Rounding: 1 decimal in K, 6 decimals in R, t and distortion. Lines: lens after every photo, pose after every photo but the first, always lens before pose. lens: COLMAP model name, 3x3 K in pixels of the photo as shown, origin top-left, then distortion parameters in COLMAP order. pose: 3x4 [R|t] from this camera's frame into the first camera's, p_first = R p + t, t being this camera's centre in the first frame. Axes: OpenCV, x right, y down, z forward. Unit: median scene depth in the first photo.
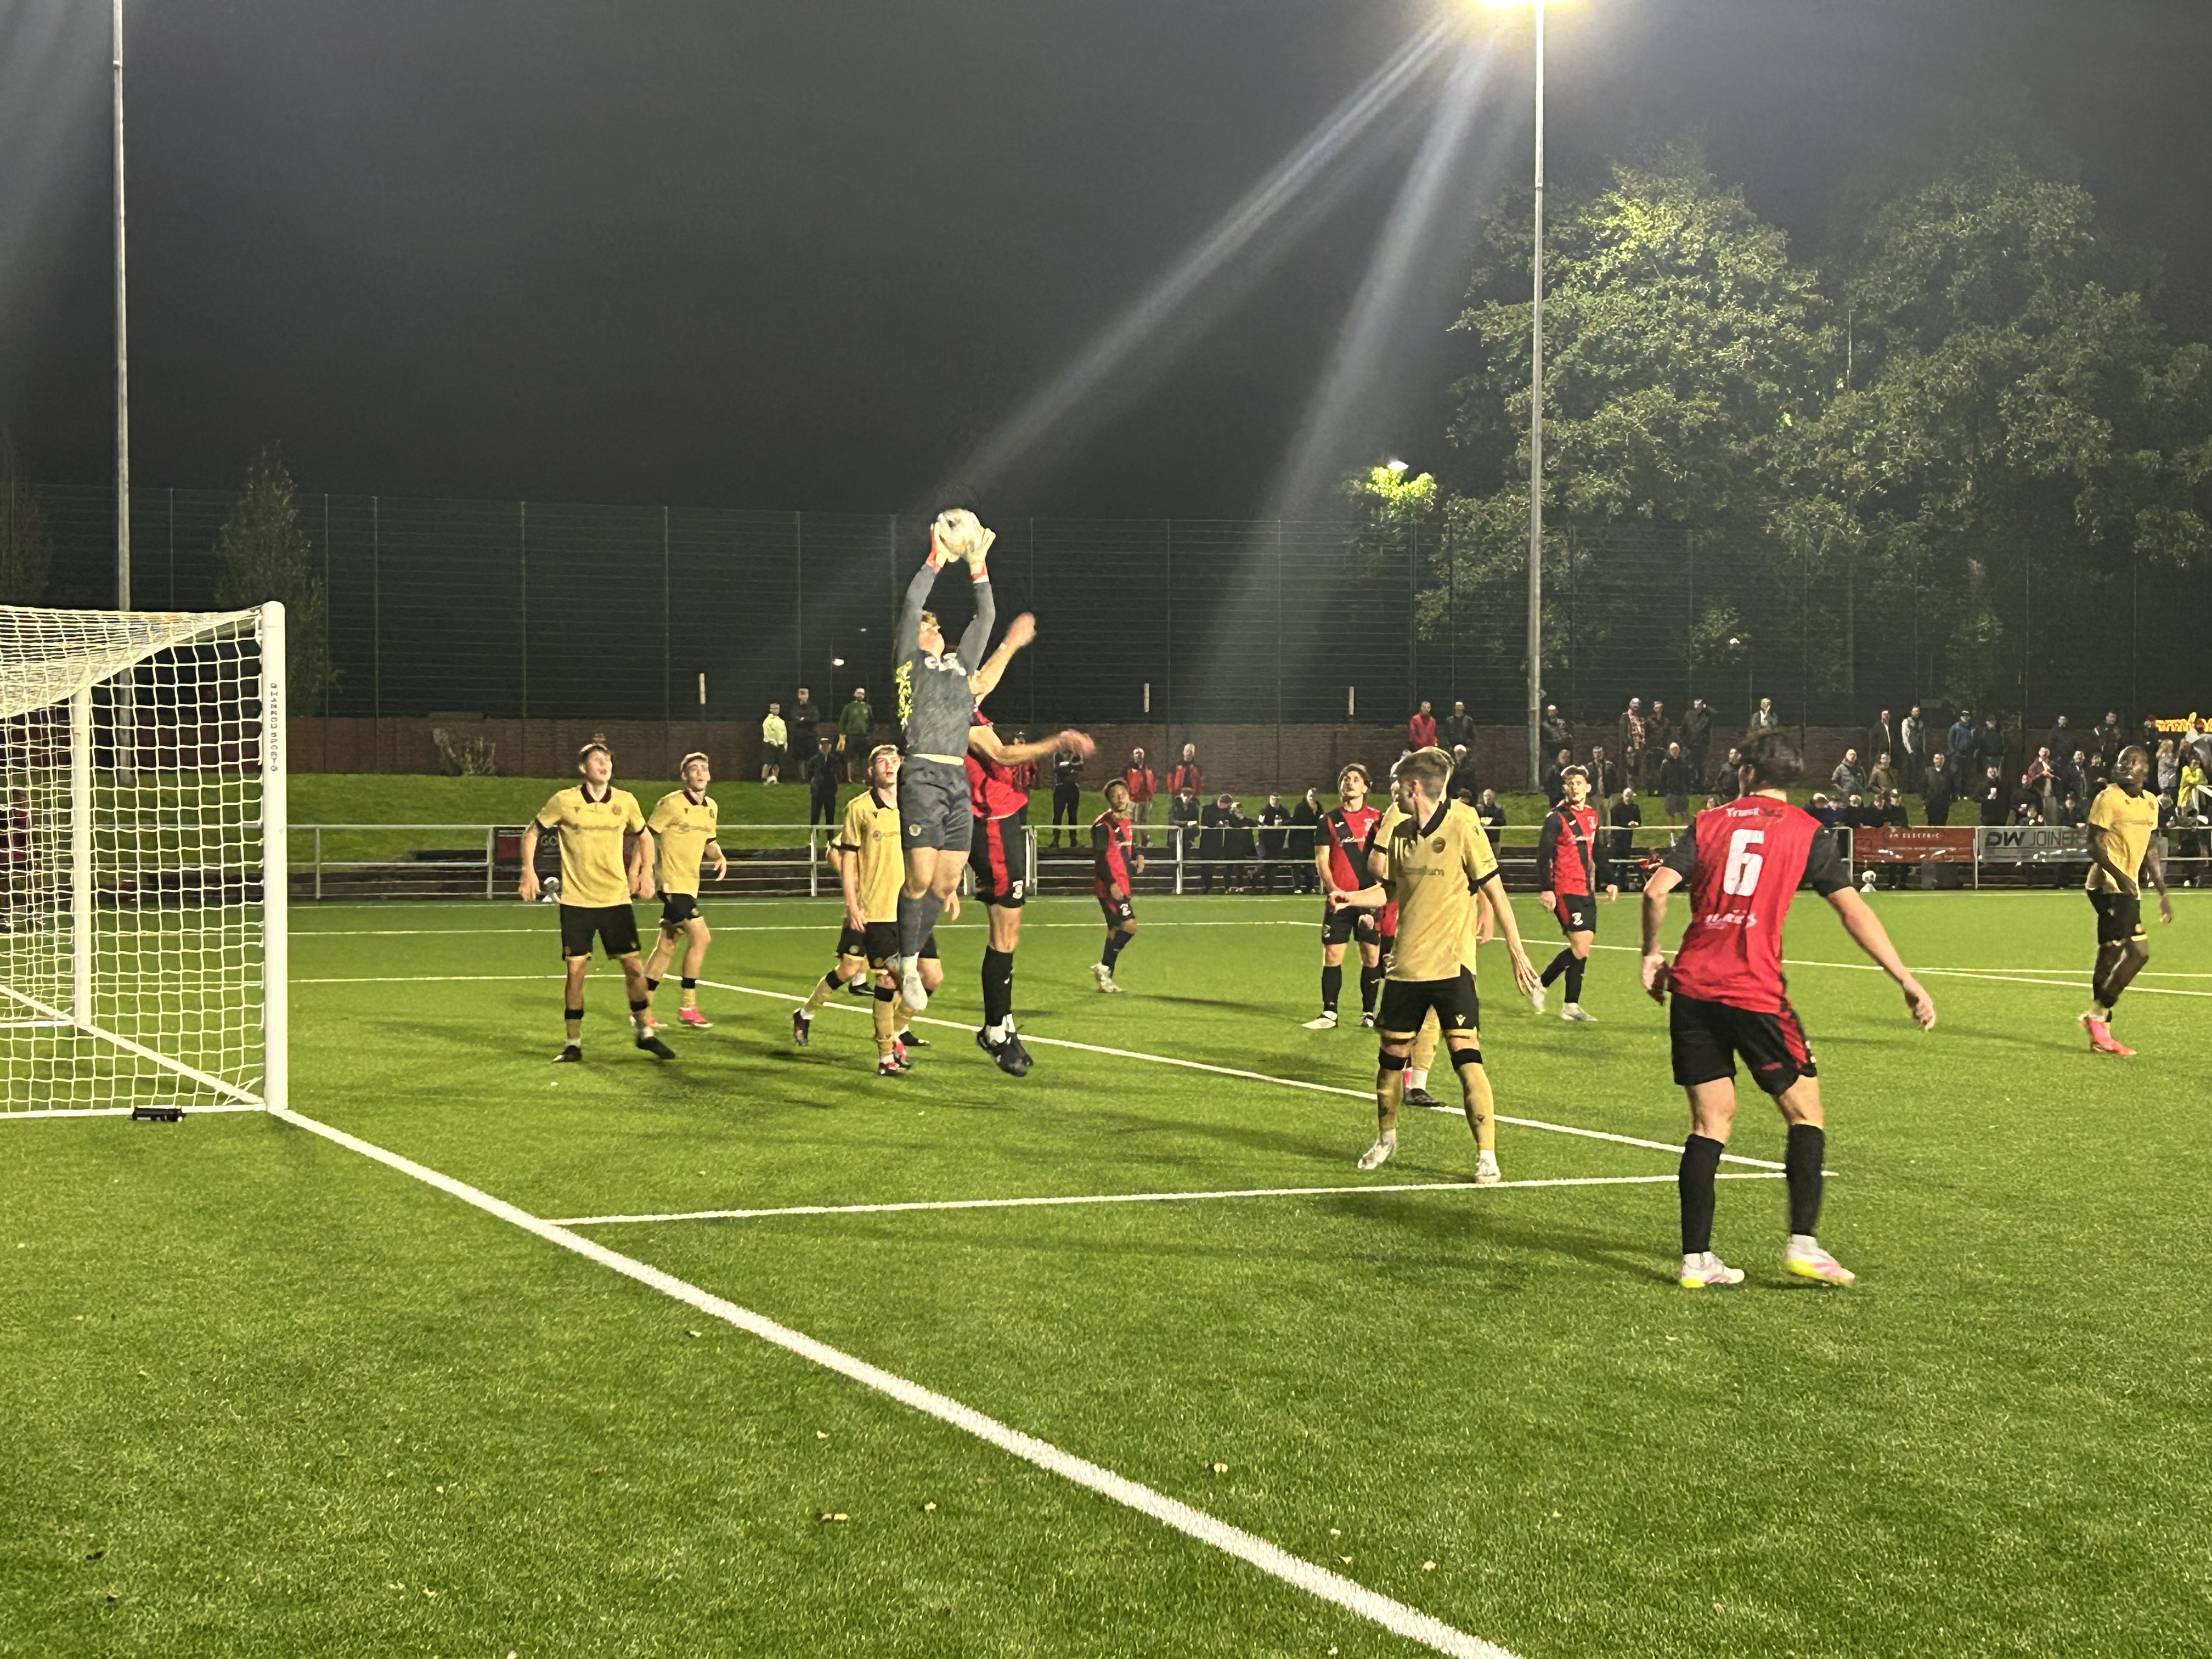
lens RADIAL K [[3799.5, 0, 1105.5], [0, 3799.5, 830.7], [0, 0, 1]] dist [0.046914, 0.000000]
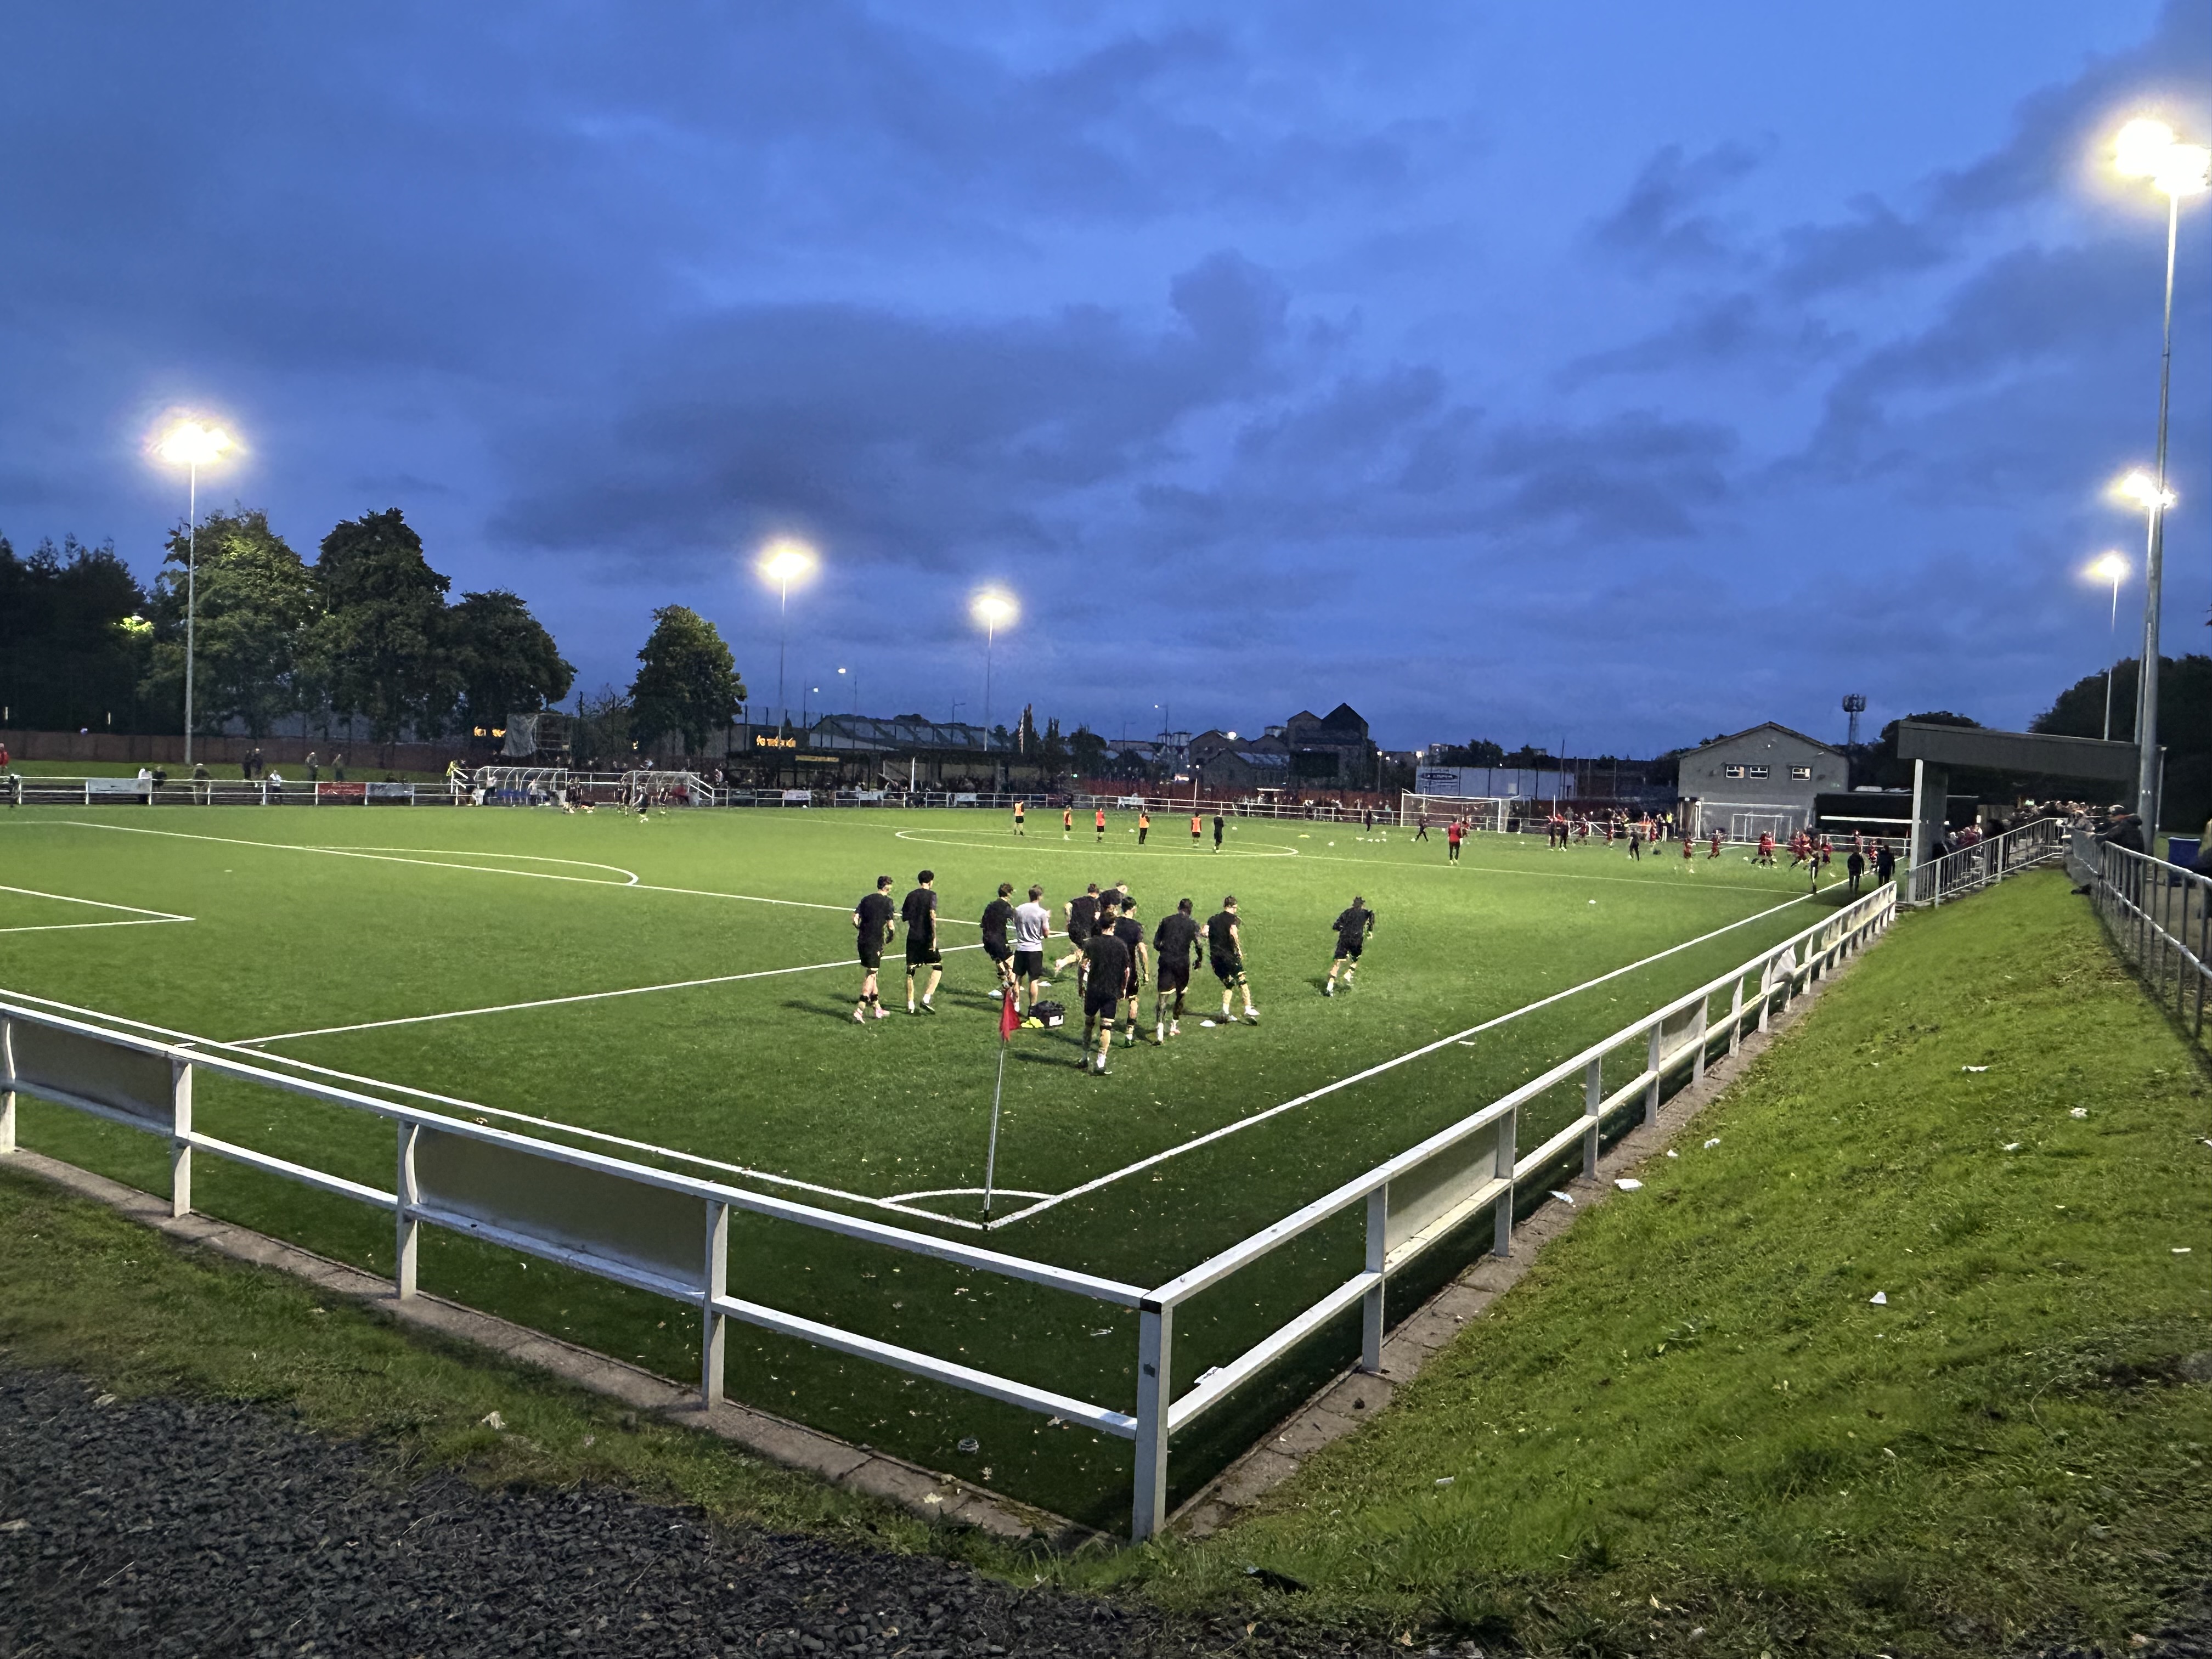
lens RADIAL K [[1482.8, 0, 1100.1], [0, 1482.8, 825.4], [0, 0, 1]] dist [-0.010187, -0.001743]
pose [[0.799064, 0.007884, 0.601195, 0.004092], [-0.036209, 0.998730, 0.035030, -0.024465], [-0.600155, -0.049760, 0.798334, -0.179193]]
